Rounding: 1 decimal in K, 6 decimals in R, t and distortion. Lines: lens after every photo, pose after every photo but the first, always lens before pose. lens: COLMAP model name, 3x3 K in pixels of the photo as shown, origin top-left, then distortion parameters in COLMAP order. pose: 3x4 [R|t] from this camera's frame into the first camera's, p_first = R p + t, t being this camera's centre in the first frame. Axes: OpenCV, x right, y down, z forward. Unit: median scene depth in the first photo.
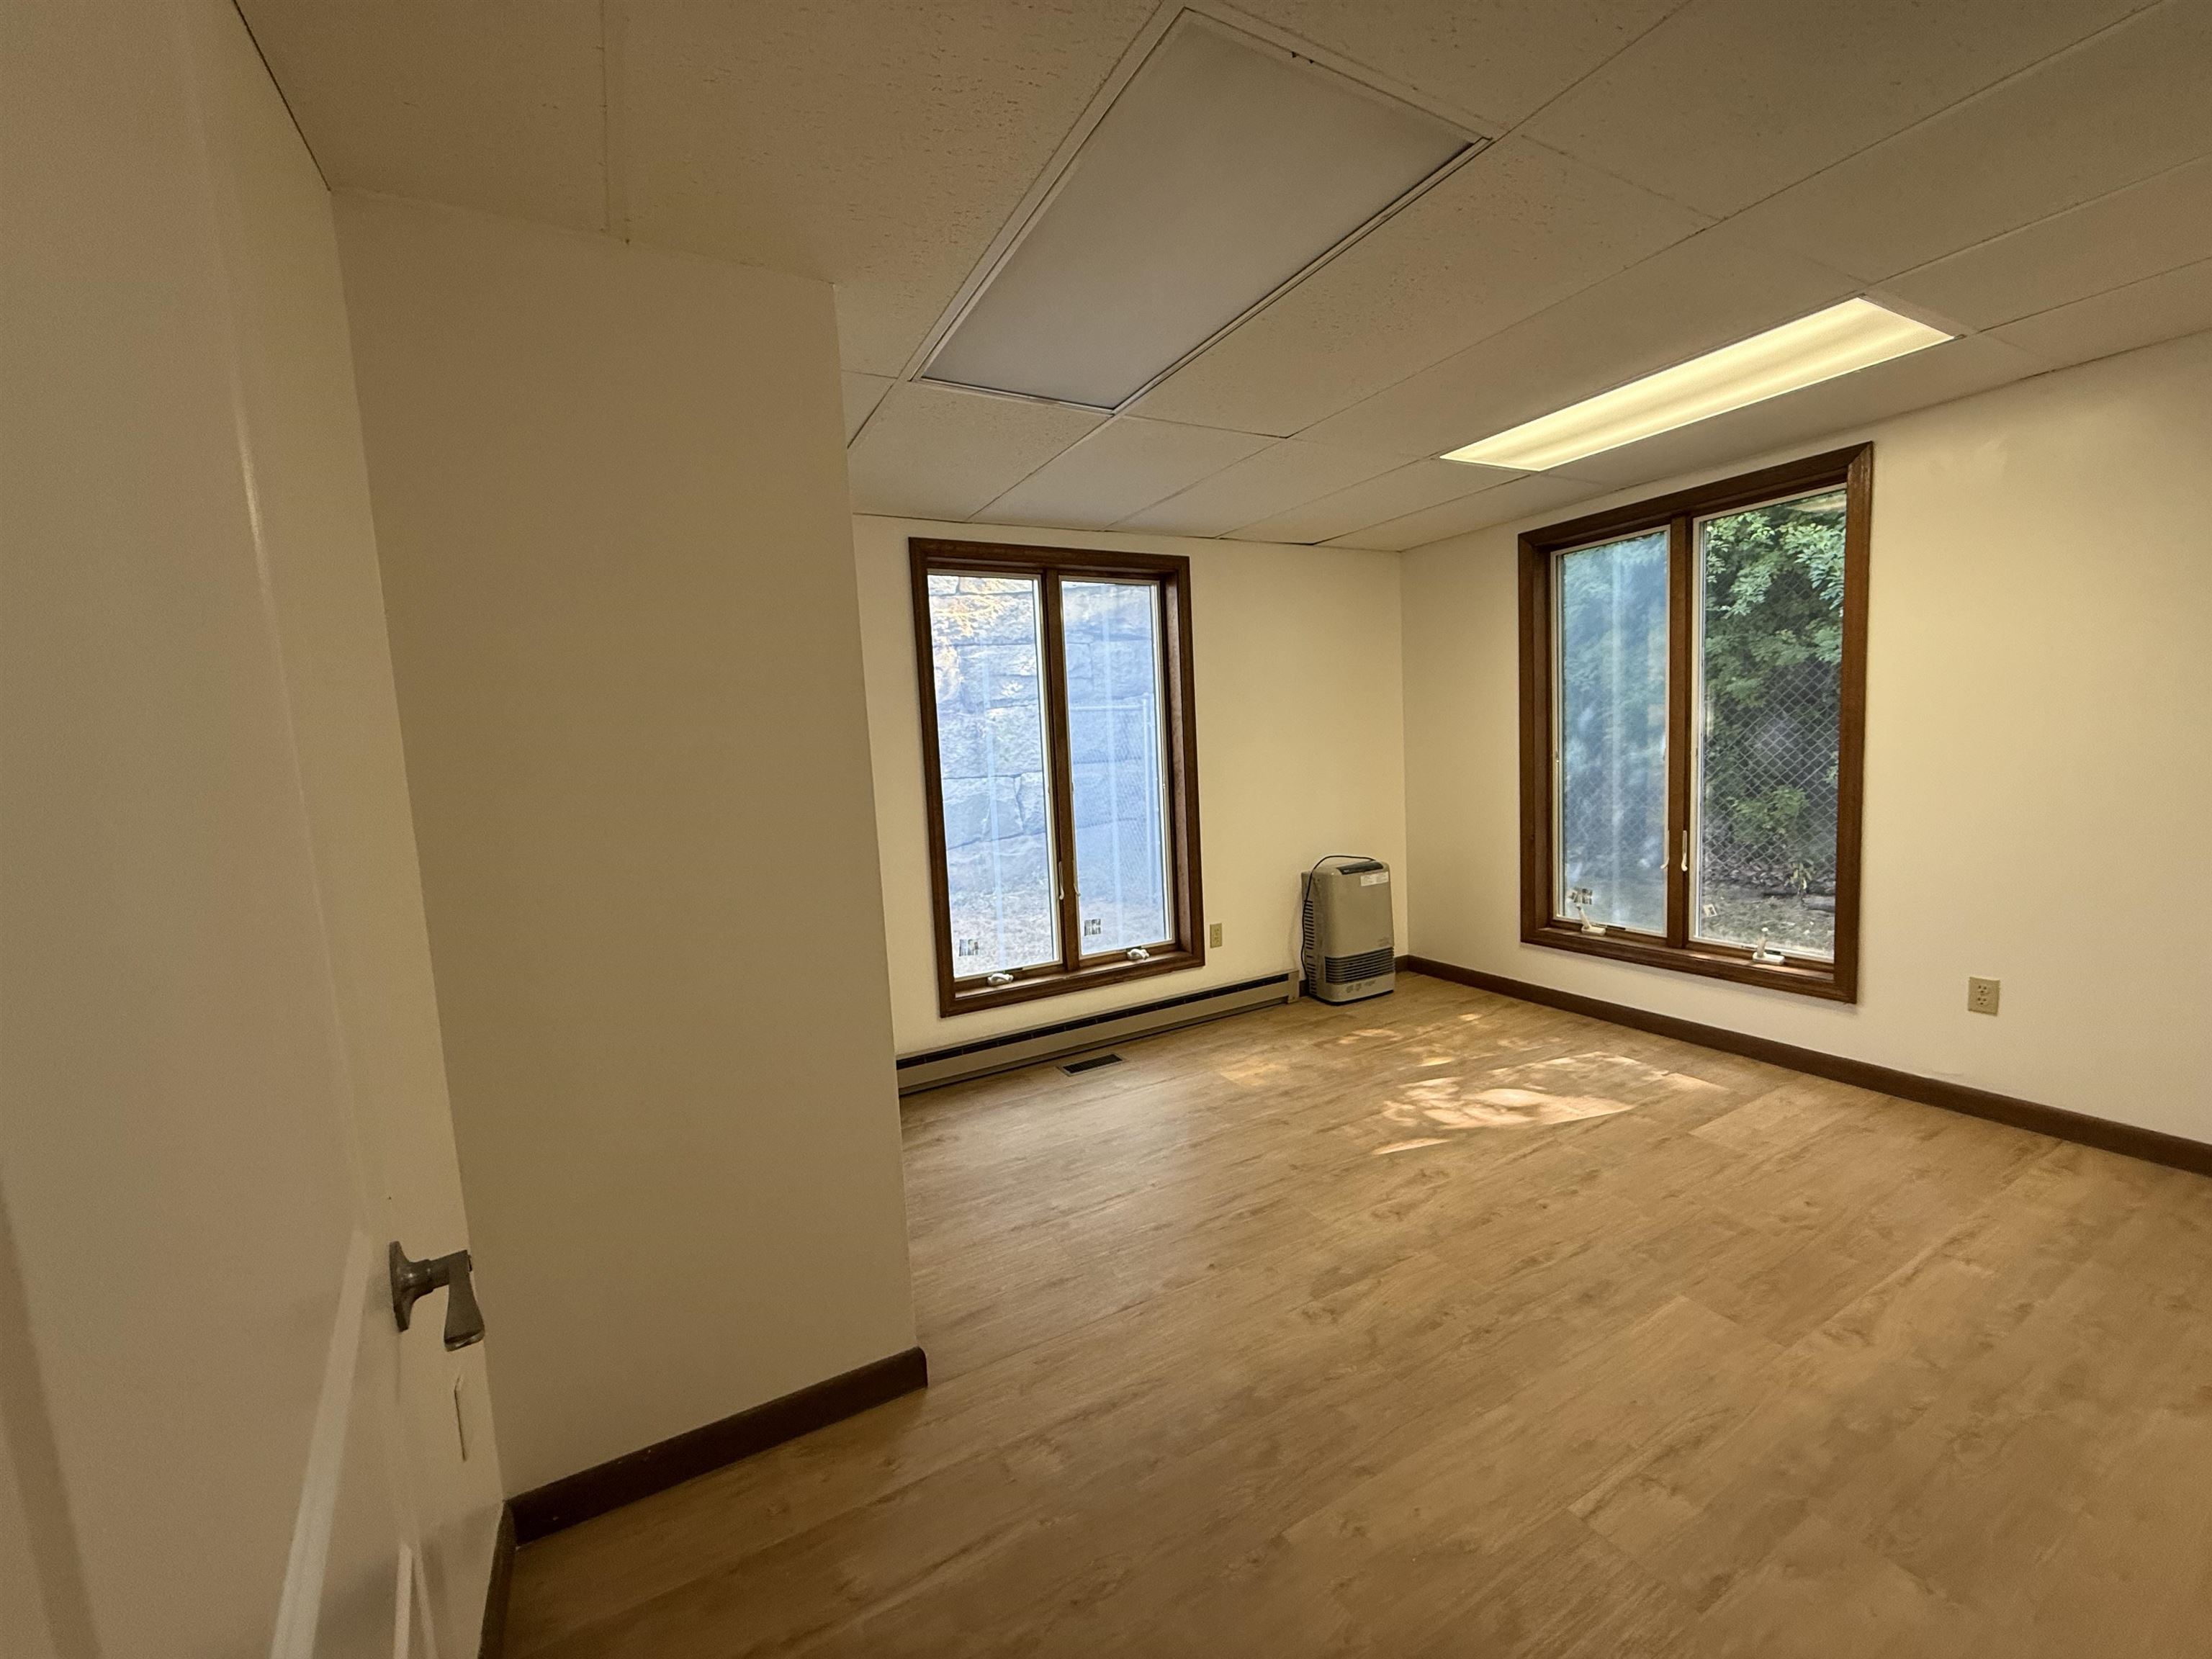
lens RADIAL K [[877.8, 0, 1112.8], [0, 877.8, 830.4], [0, 0, 1]] dist [0.009877, -0.001215]
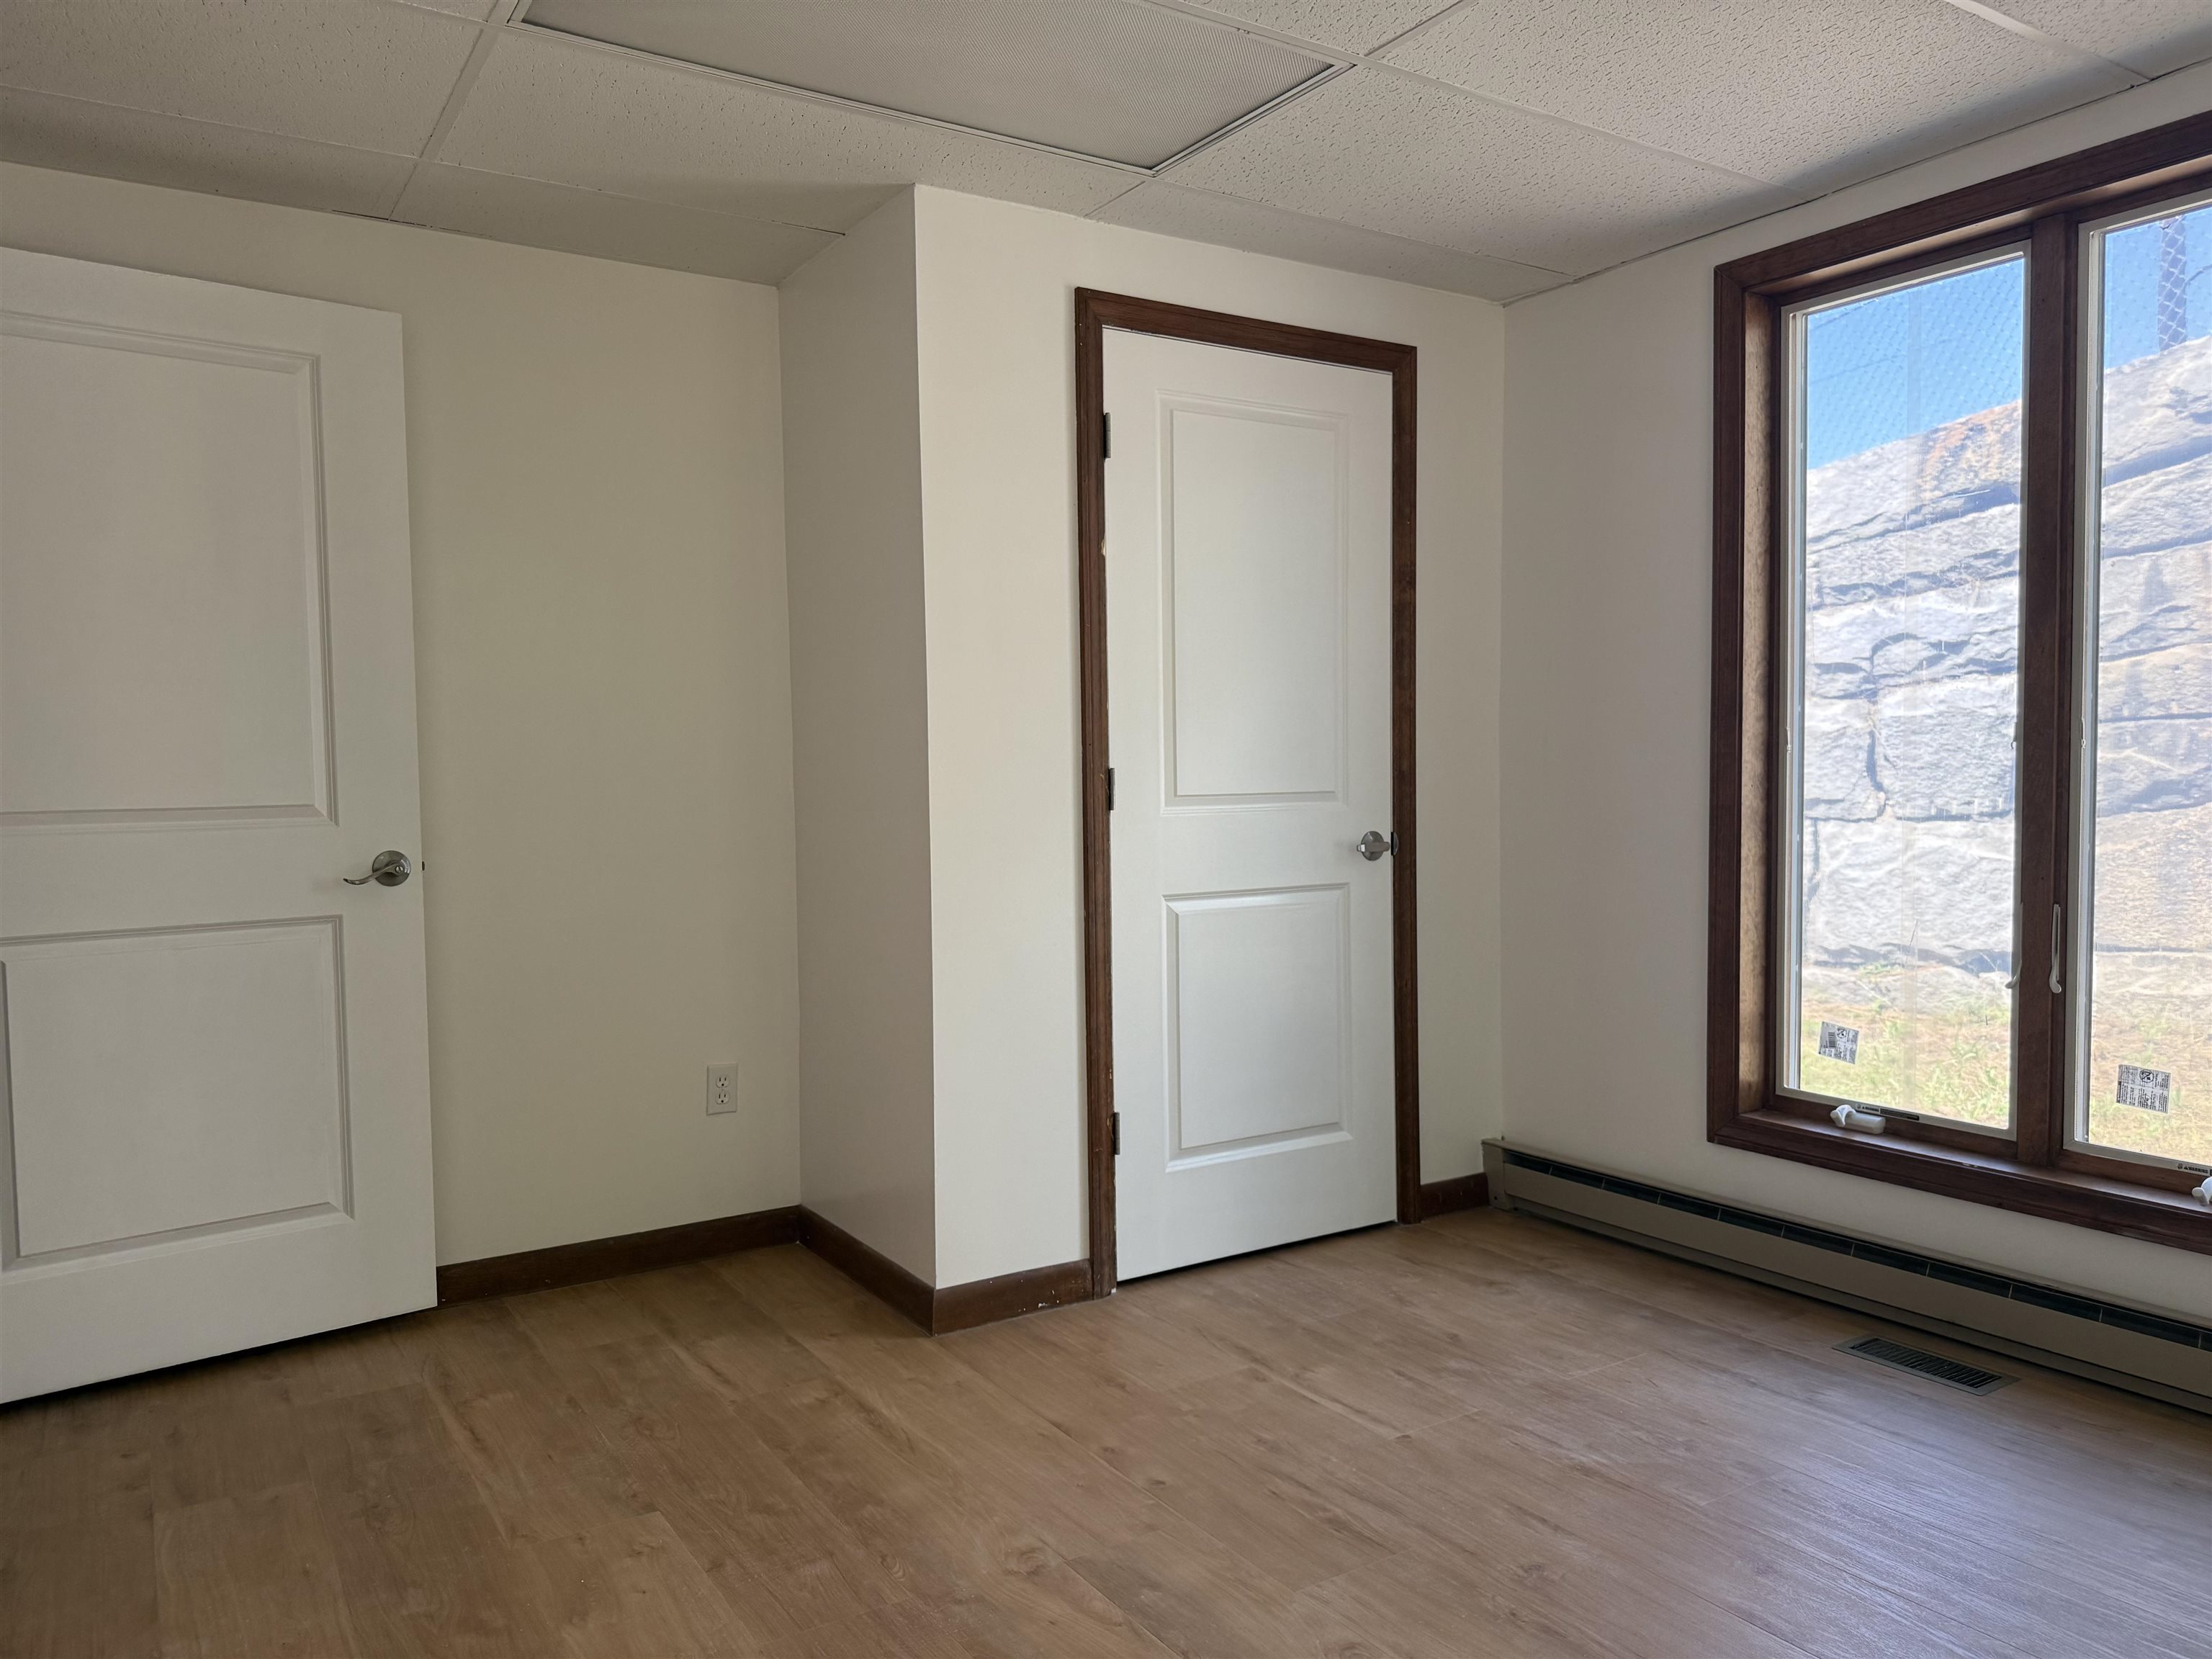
lens RADIAL K [[1559.6, 0, 1094.3], [0, 1559.6, 850.5], [0, 0, 1]] dist [0.050857, -0.056189]
pose [[0.056277, 0.100190, -0.993376, 0.762947], [-0.087285, 0.991637, 0.095070, -0.026053], [0.994593, 0.081356, 0.064551, 0.564066]]
